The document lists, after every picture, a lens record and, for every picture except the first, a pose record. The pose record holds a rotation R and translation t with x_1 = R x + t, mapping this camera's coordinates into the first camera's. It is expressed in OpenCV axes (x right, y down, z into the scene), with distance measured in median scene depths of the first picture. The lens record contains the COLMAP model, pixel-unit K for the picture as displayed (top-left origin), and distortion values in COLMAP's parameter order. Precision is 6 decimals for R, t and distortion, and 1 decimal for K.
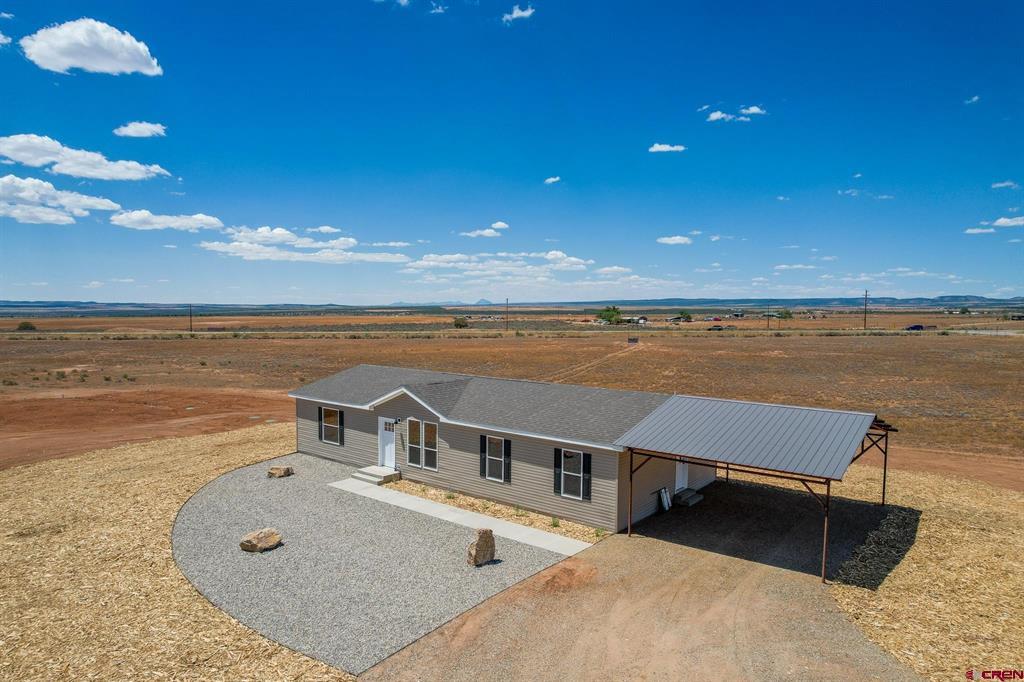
lens RADIAL K [[658.6, 0, 509.5], [0, 658.6, 351.1], [0, 0, 1]] dist [-0.057579, 0.040594]
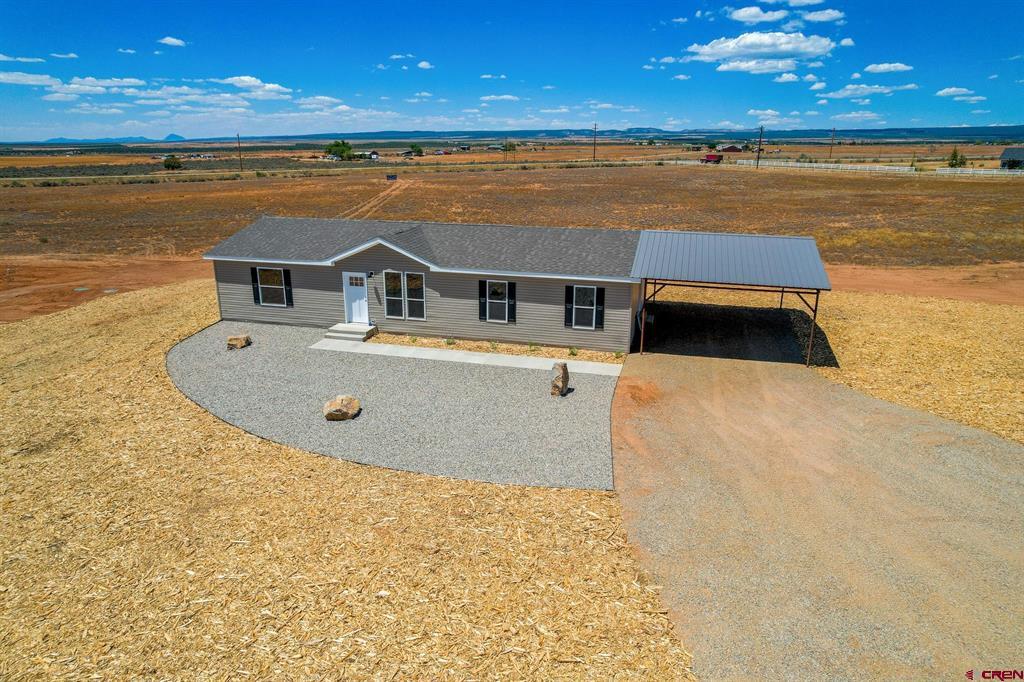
lens RADIAL K [[658.6, 0, 512.9], [0, 658.6, 356.0], [0, 0, 1]] dist [-0.057579, 0.040594]
pose [[0.912865, -0.131437, 0.386525, -0.384419], [0.031044, 0.966365, 0.255294, -0.017621], [-0.407079, -0.221050, 0.886241, 0.040216]]
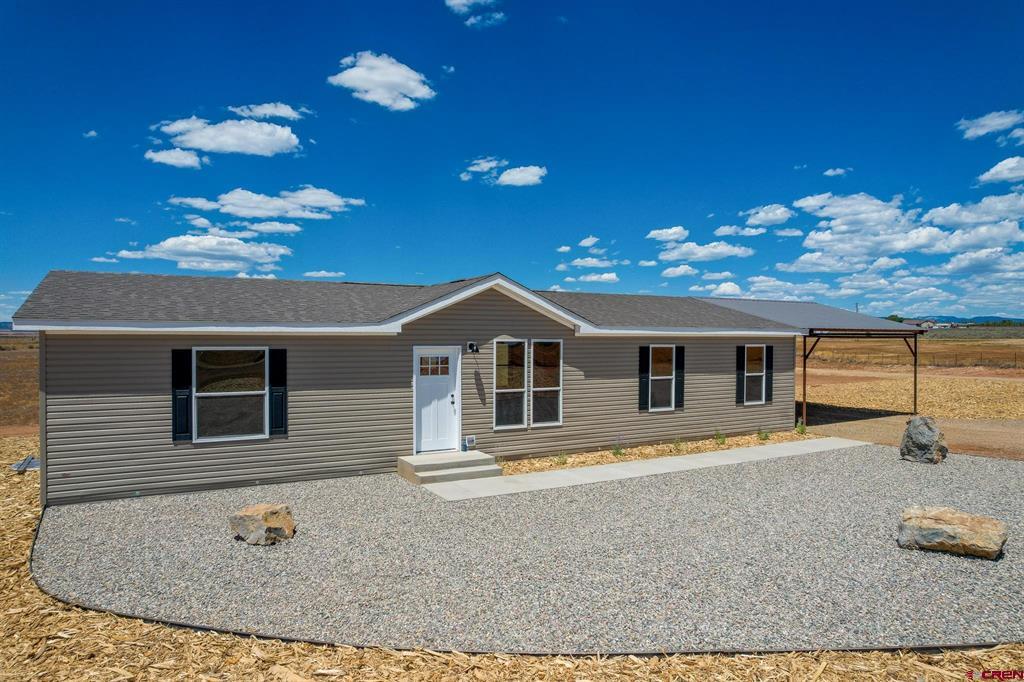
lens RADIAL K [[658.6, 0, 512.9], [0, 658.6, 353.5], [0, 0, 1]] dist [-0.057579, 0.040594]
pose [[0.373192, -0.031847, 0.927207, -0.651631], [0.065341, 0.997831, 0.007974, 0.114188], [-0.925450, 0.057609, 0.374463, 0.822328]]
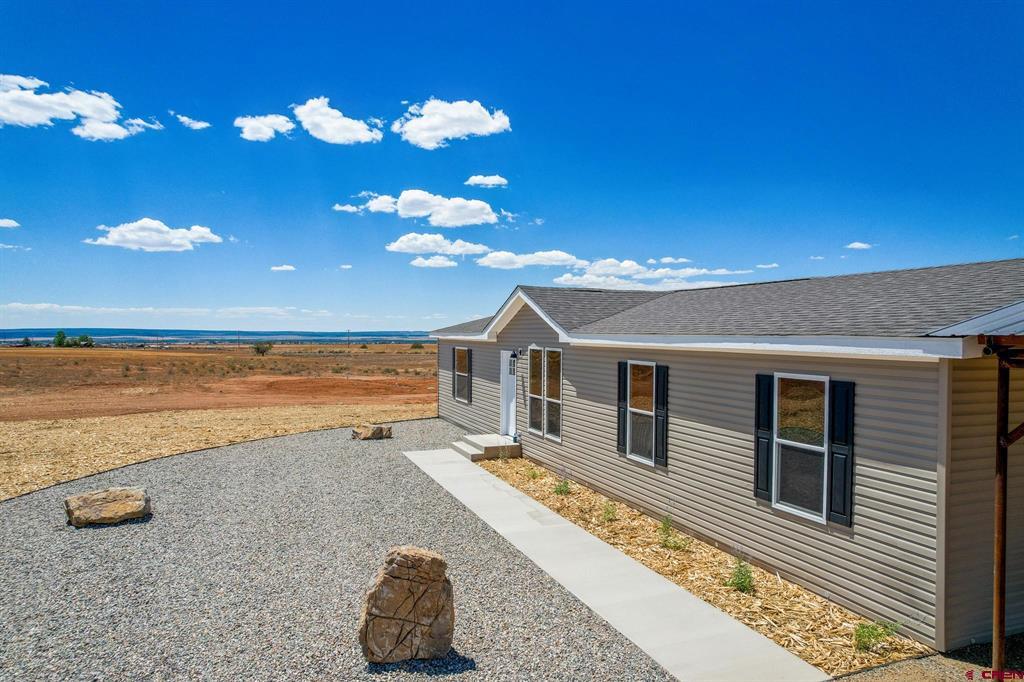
lens RADIAL K [[658.6, 0, 507.0], [0, 658.6, 355.9], [0, 0, 1]] dist [-0.057579, 0.040594]
pose [[0.862550, 0.011555, -0.505840, 0.114081], [-0.029928, 0.999154, -0.028208, 0.130786], [0.505086, 0.039470, 0.862166, 0.530344]]
